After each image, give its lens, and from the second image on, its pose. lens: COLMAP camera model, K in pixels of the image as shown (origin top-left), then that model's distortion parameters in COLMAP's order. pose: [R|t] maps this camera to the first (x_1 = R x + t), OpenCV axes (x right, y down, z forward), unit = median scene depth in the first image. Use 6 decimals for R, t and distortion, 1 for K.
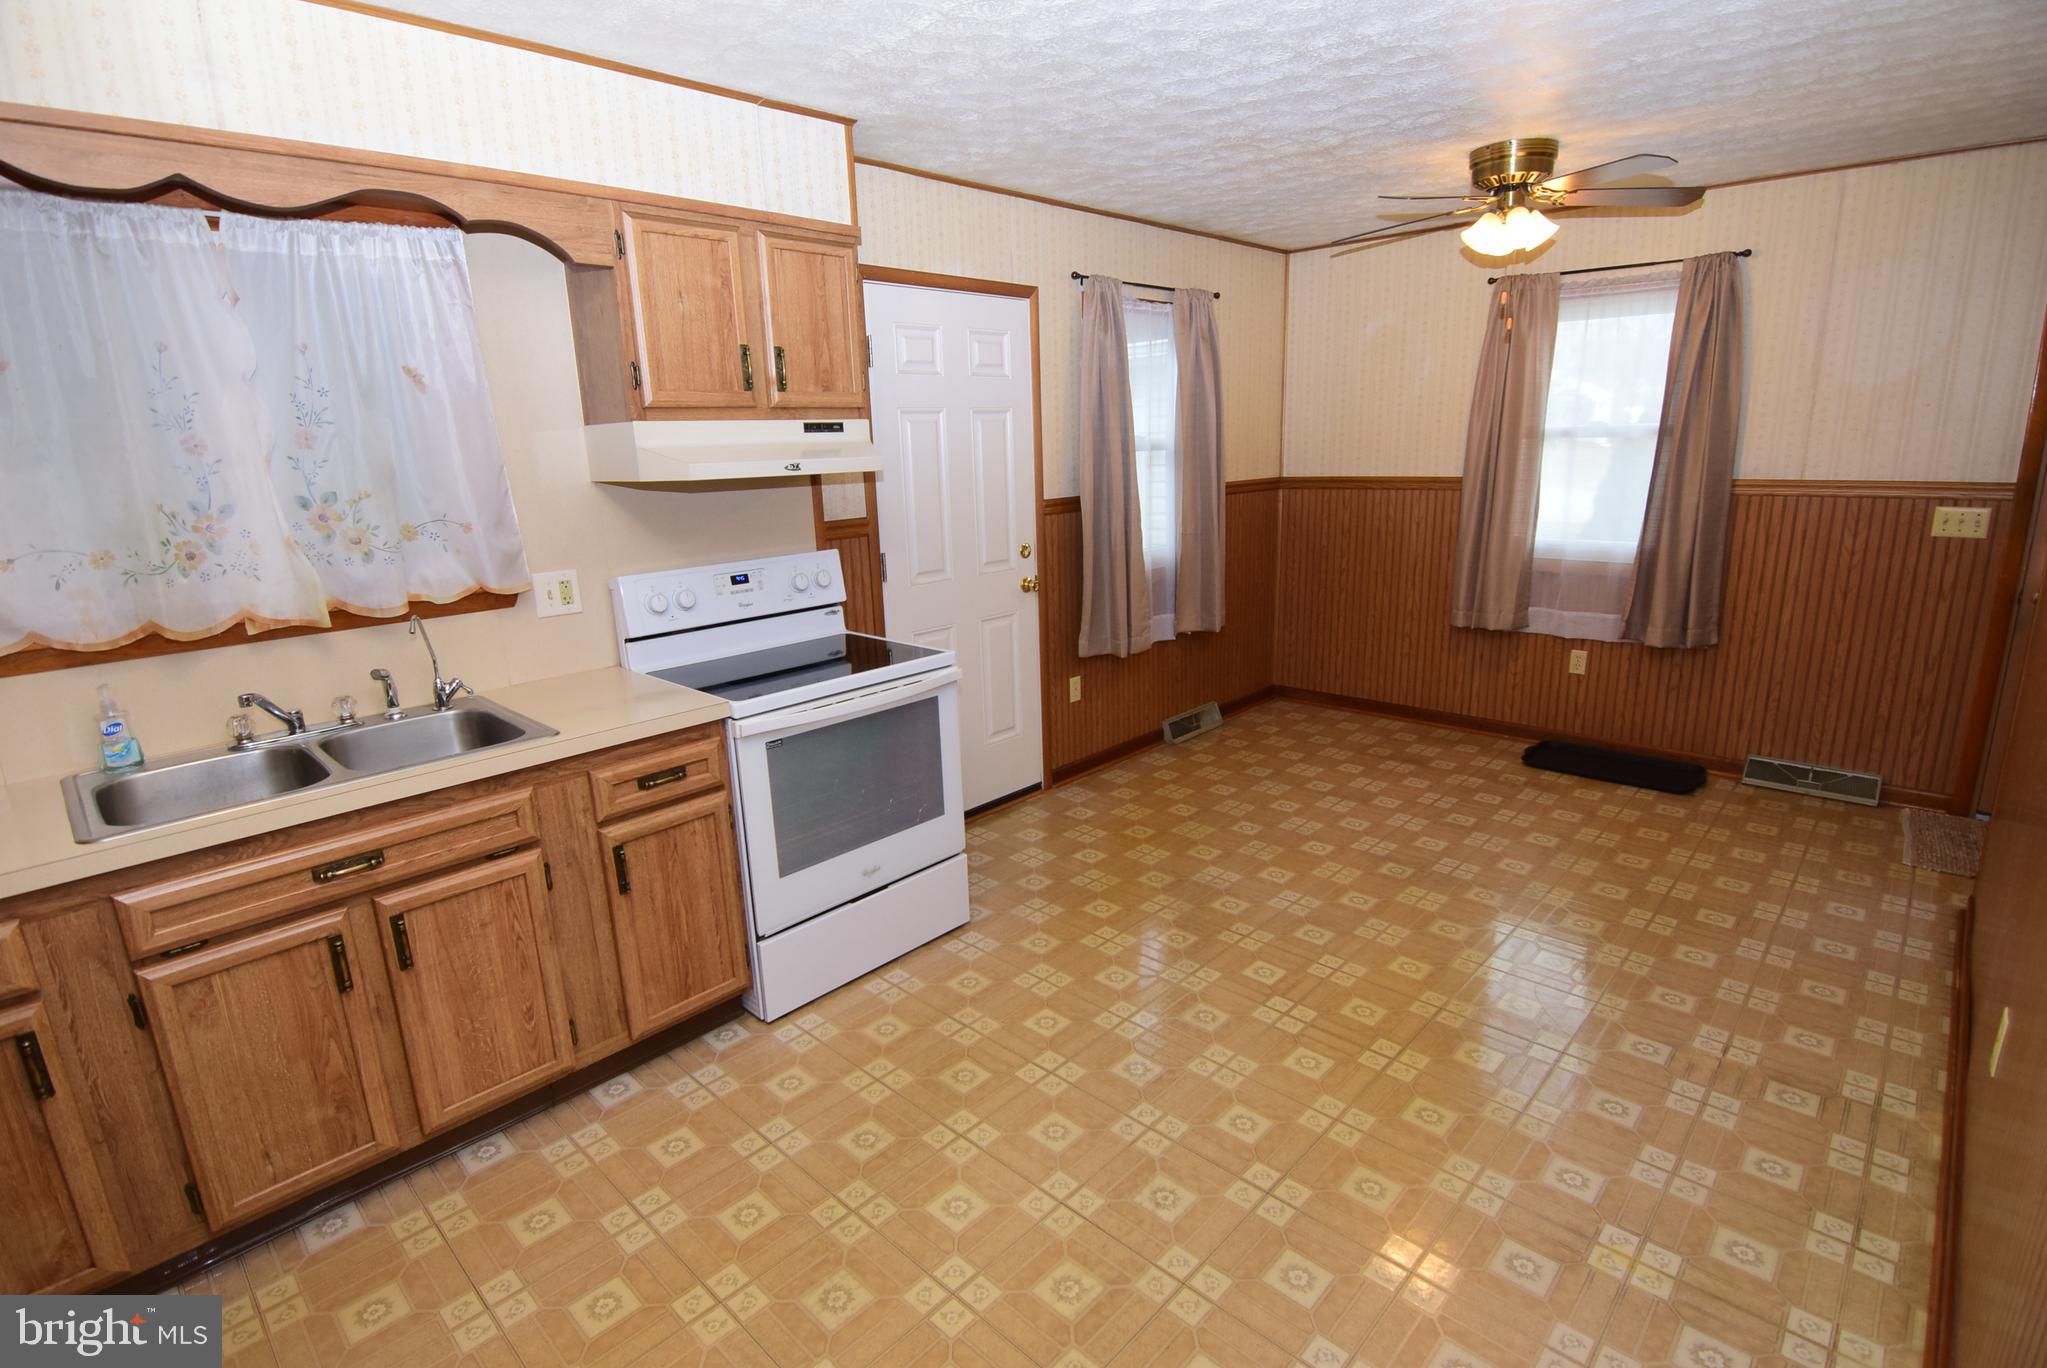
lens RADIAL K [[982.6, 0, 1023.5], [0, 982.6, 684.0], [0, 0, 1]] dist [-0.003557, -0.011519]
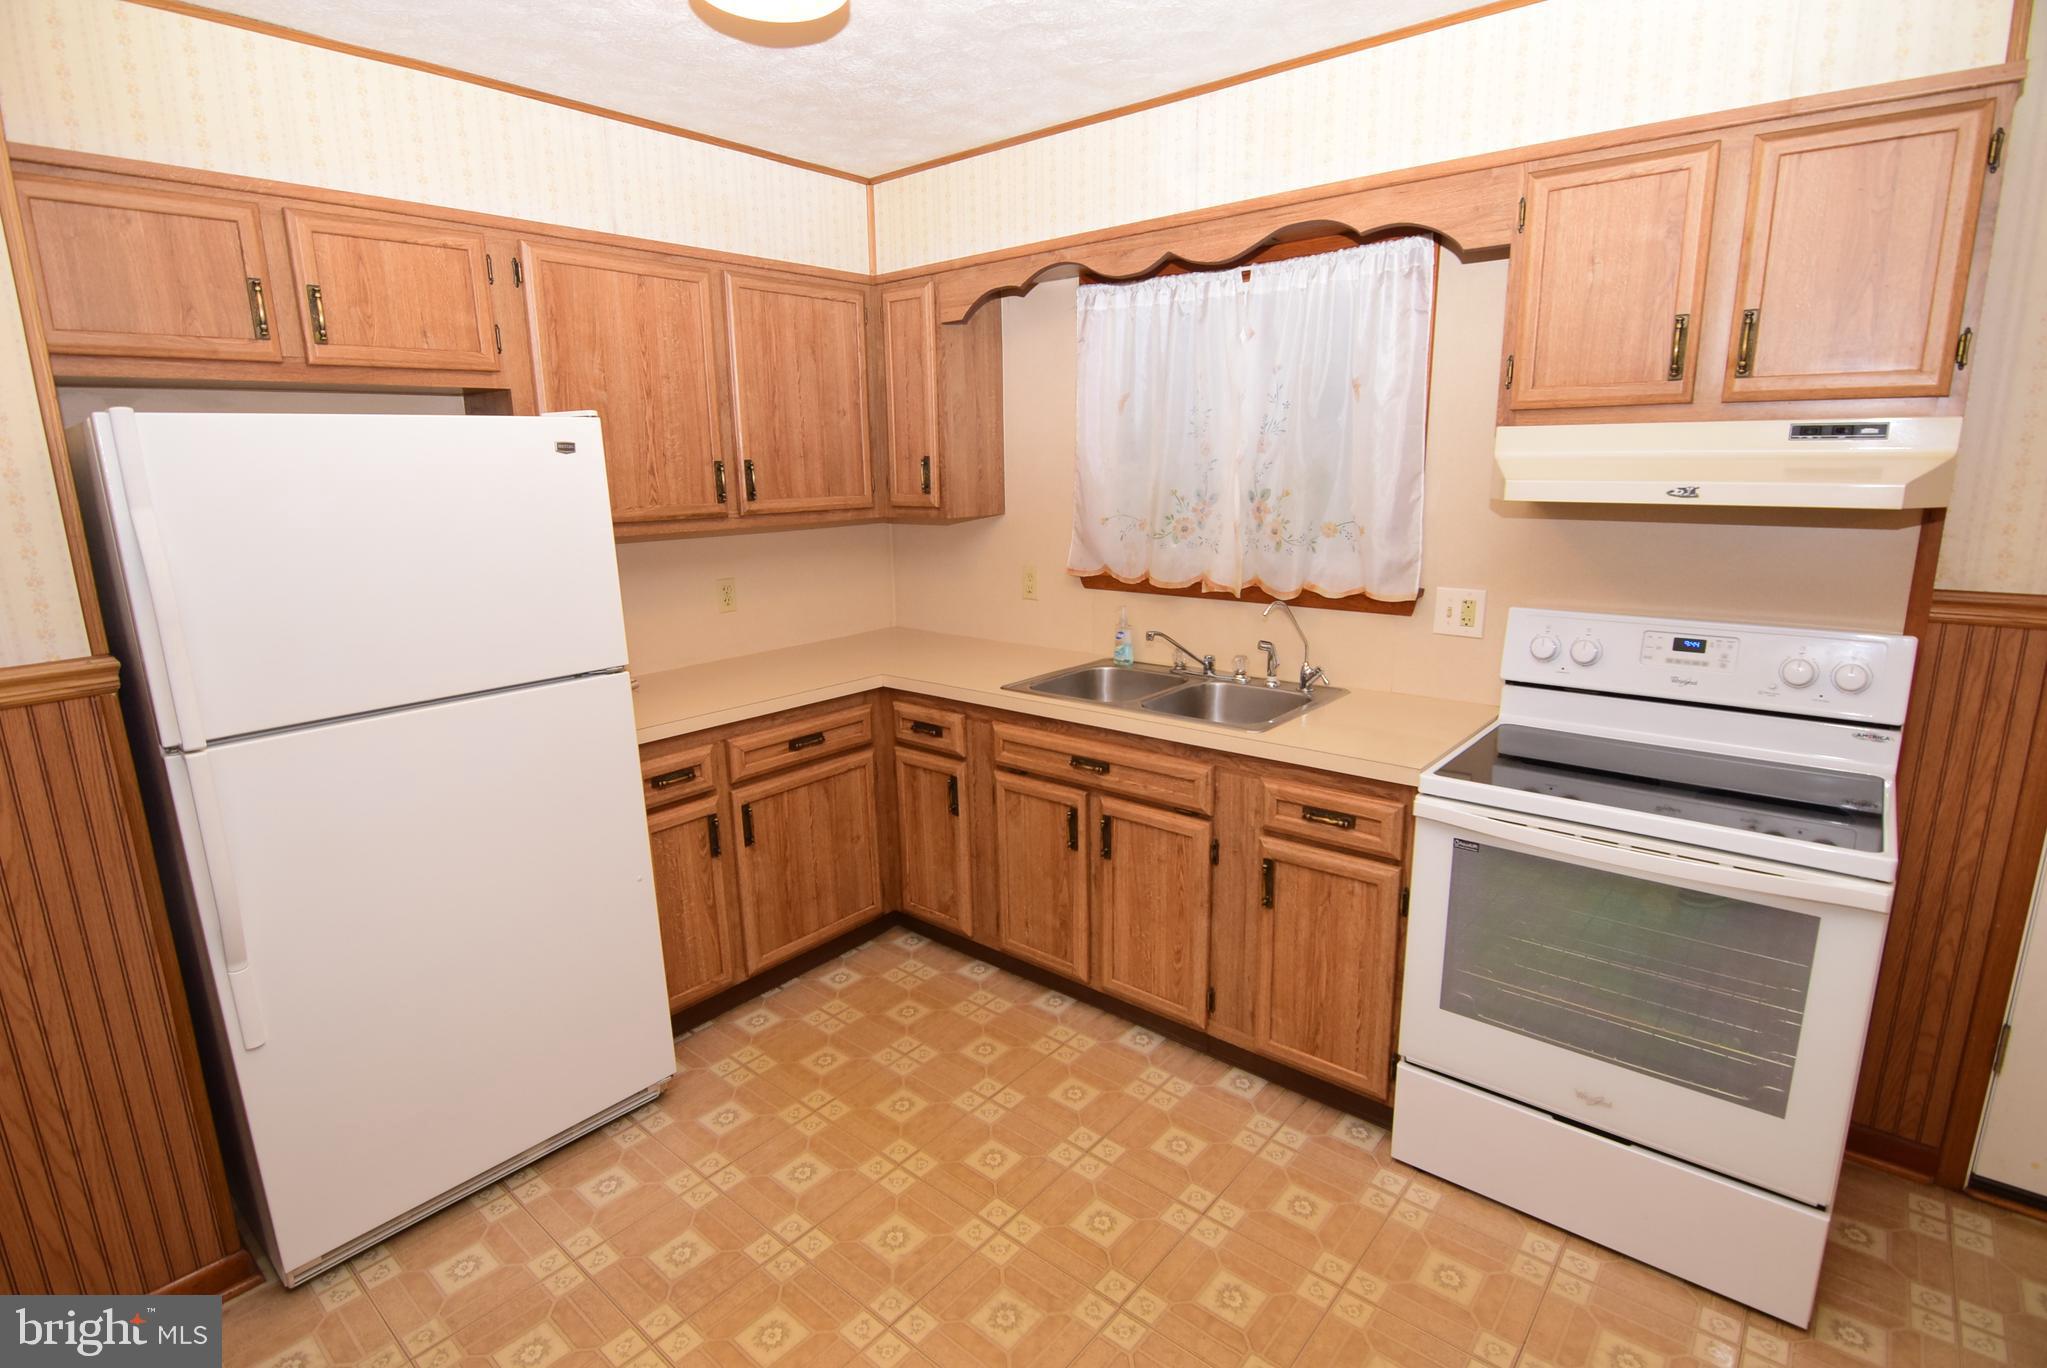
lens RADIAL K [[982.6, 0, 1023.5], [0, 982.6, 684.0], [0, 0, 1]] dist [-0.003557, -0.011519]
pose [[0.064232, 0.246516, -0.967008, 0.481477], [-0.231641, 0.946225, 0.225832, -0.167420], [0.970679, 0.209493, 0.117881, 0.597022]]
